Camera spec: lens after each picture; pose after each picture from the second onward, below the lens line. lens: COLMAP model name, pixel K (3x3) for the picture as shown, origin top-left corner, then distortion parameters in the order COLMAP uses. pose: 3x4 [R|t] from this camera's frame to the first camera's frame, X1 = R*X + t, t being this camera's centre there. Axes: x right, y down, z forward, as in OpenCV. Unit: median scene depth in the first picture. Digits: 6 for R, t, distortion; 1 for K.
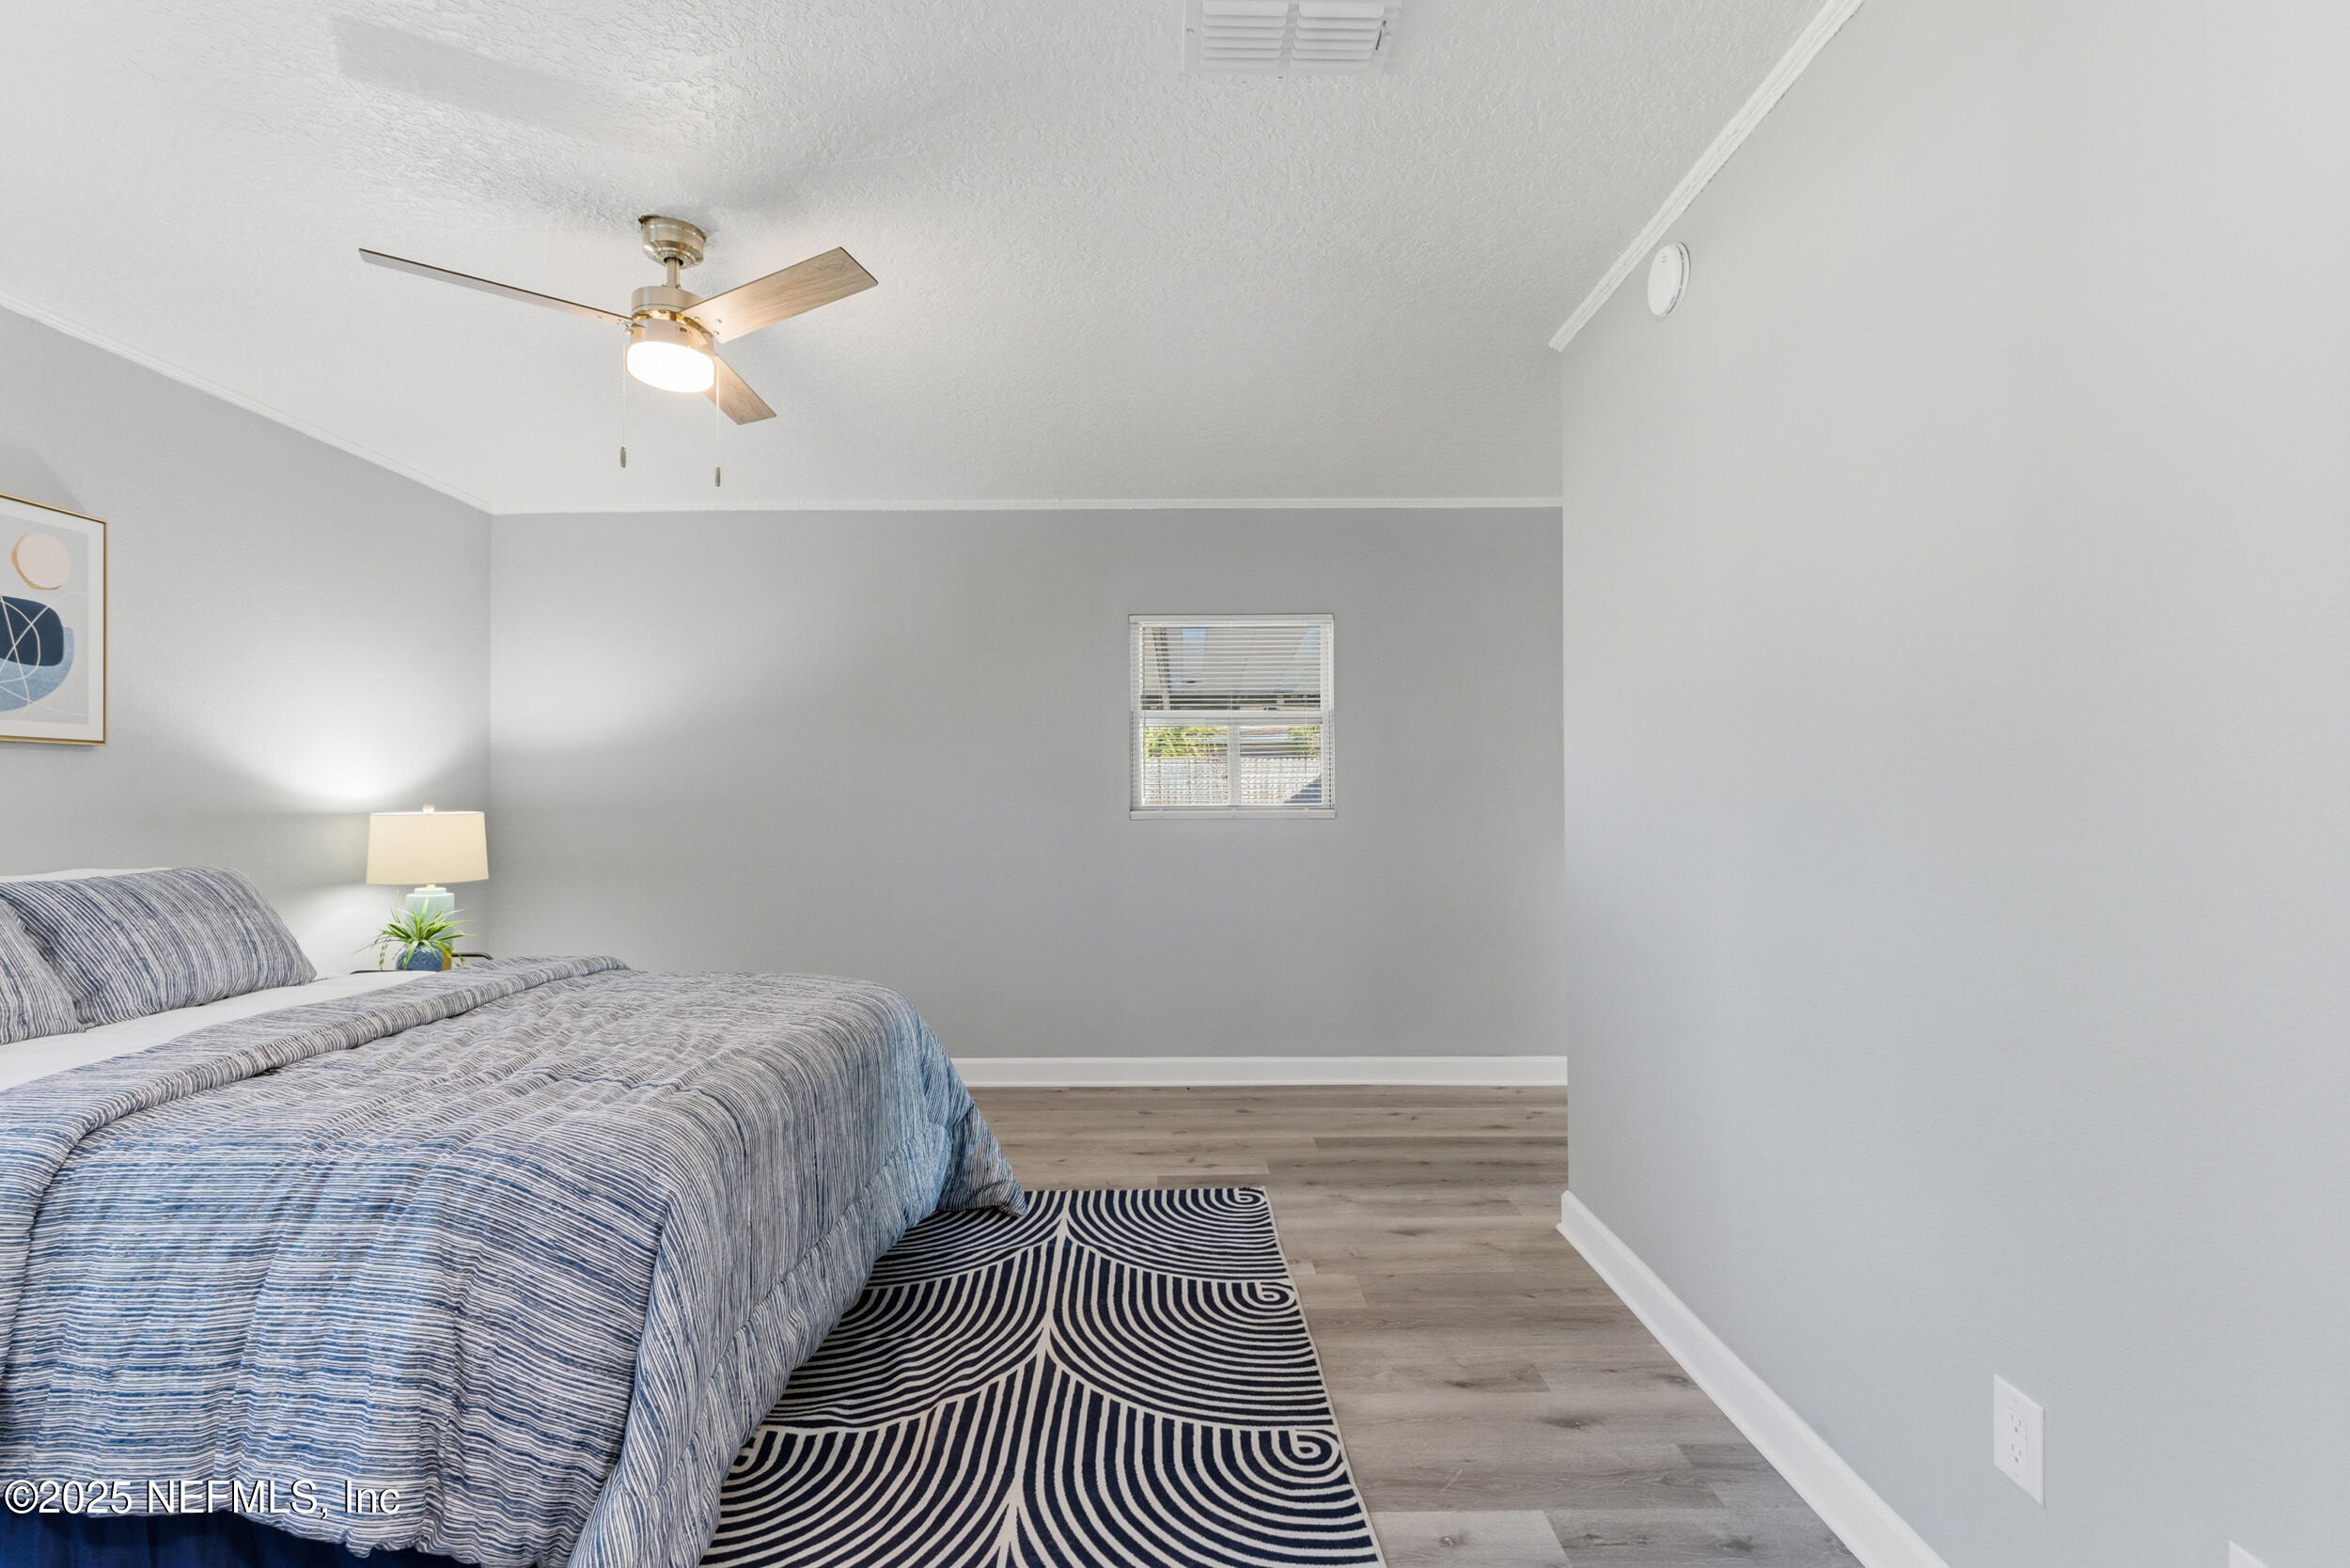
lens RADIAL K [[1048.6, 0, 1168.4], [0, 1048.6, 792.7], [0, 0, 1]] dist [0.001009, -0.007703]
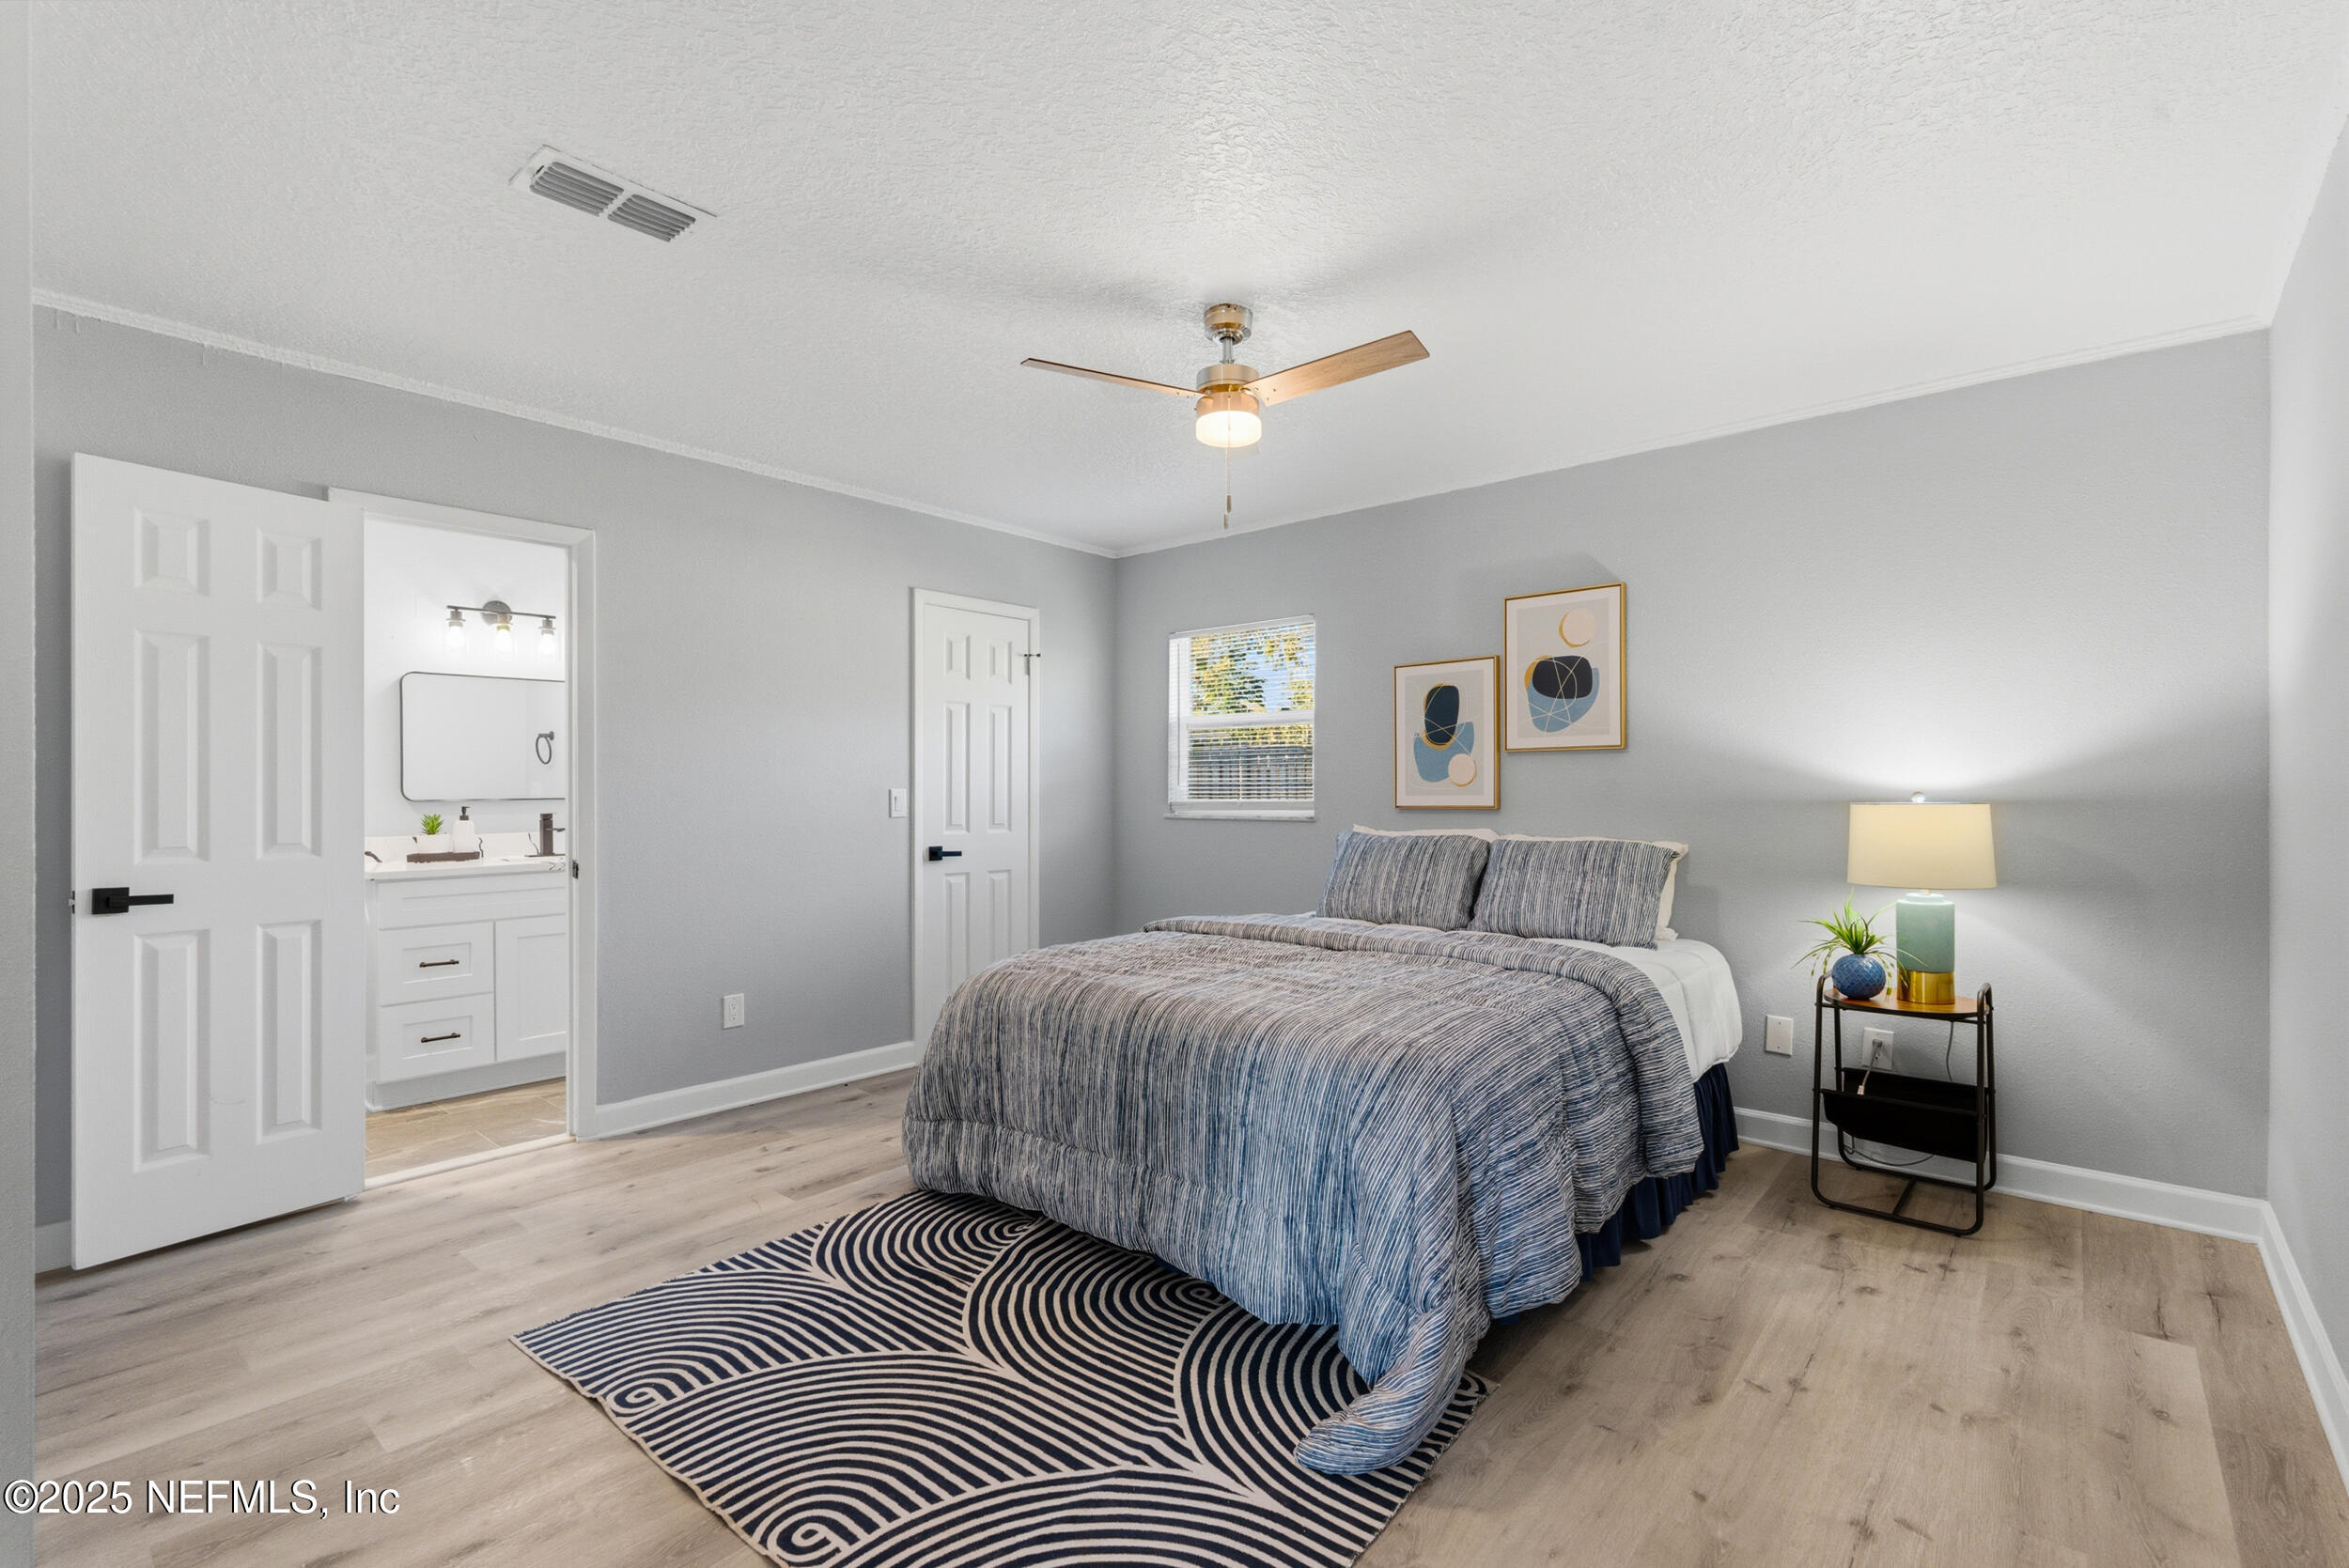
lens RADIAL K [[1048.1, 0, 1167.9], [0, 1048.1, 792.7], [0, 0, 1]] dist [0.001009, -0.007703]
pose [[-0.651801, 0.002690, -0.758385, 0.483145], [0.010620, 0.999928, -0.005581, 0.016679], [0.758316, -0.011692, -0.651783, 1.730381]]
